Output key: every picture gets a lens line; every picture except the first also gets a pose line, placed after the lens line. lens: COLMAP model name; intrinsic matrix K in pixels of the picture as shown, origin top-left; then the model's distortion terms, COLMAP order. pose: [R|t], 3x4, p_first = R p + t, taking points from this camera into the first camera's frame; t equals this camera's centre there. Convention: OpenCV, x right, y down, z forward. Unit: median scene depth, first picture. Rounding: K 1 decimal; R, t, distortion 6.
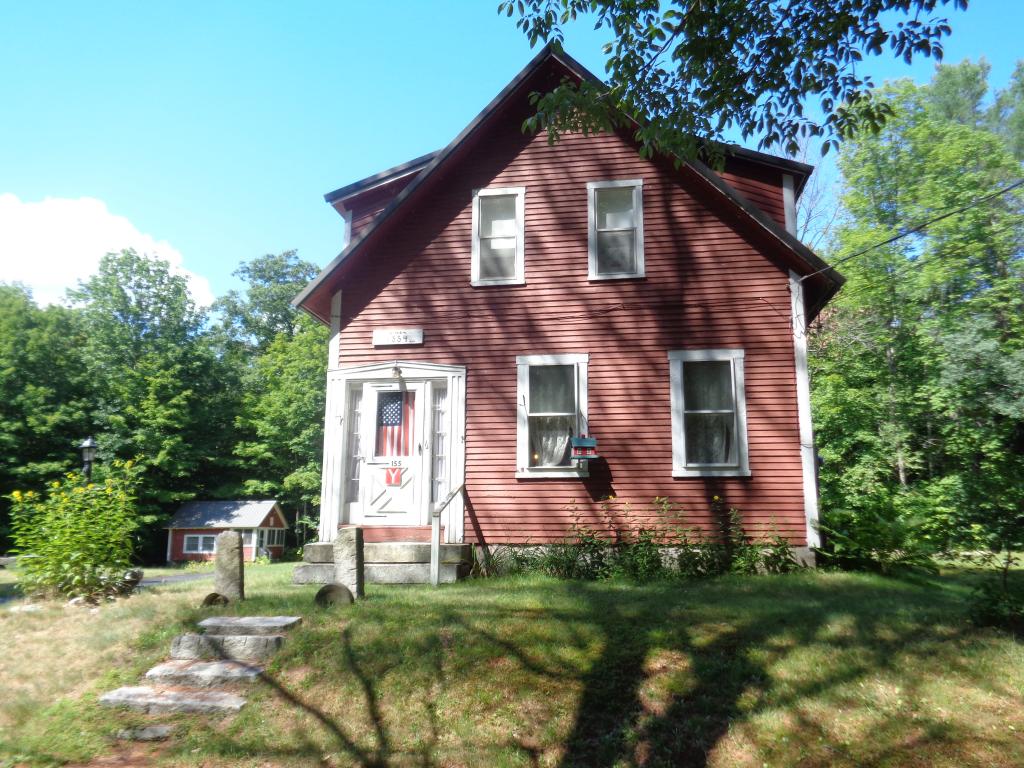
lens RADIAL K [[771.2, 0, 513.1], [0, 771.2, 385.3], [0, 0, 1]] dist [-0.005334, 0.002438]
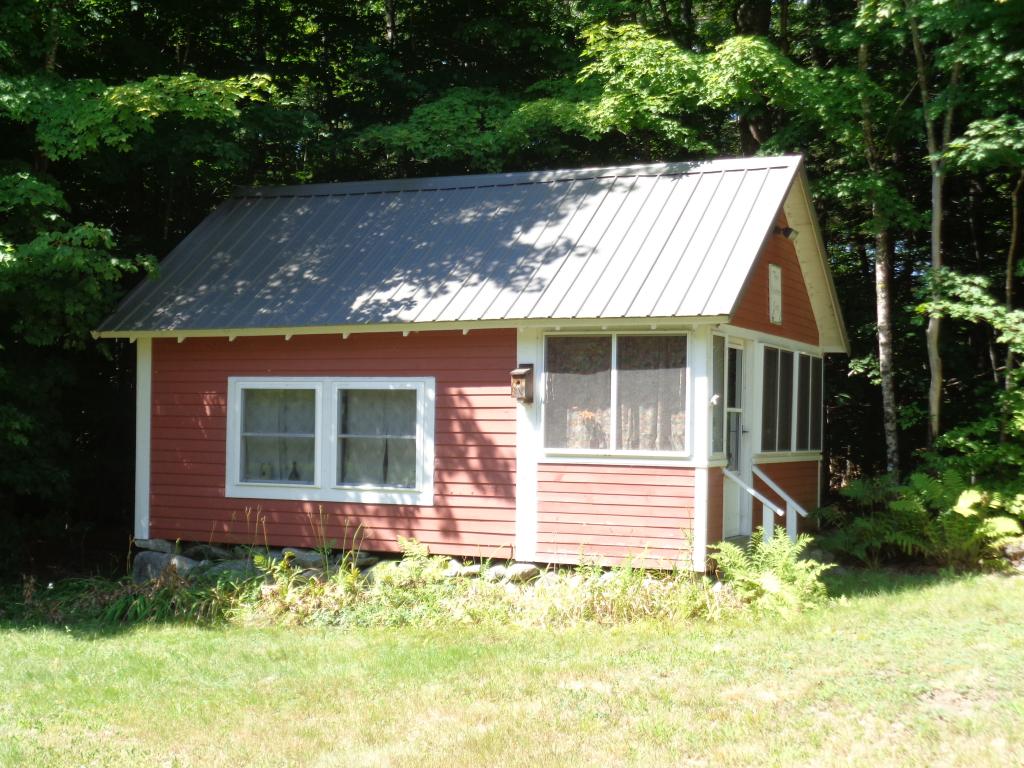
lens RADIAL K [[1522.7, 0, 511.7], [0, 1522.7, 383.8], [0, 0, 1]] dist [-0.012163, 0.000000]
pose [[0.961167, 0.009690, -0.275798, -0.278294], [0.036645, 0.986052, 0.162351, 0.142617], [0.273524, -0.166153, 0.947406, 0.701437]]
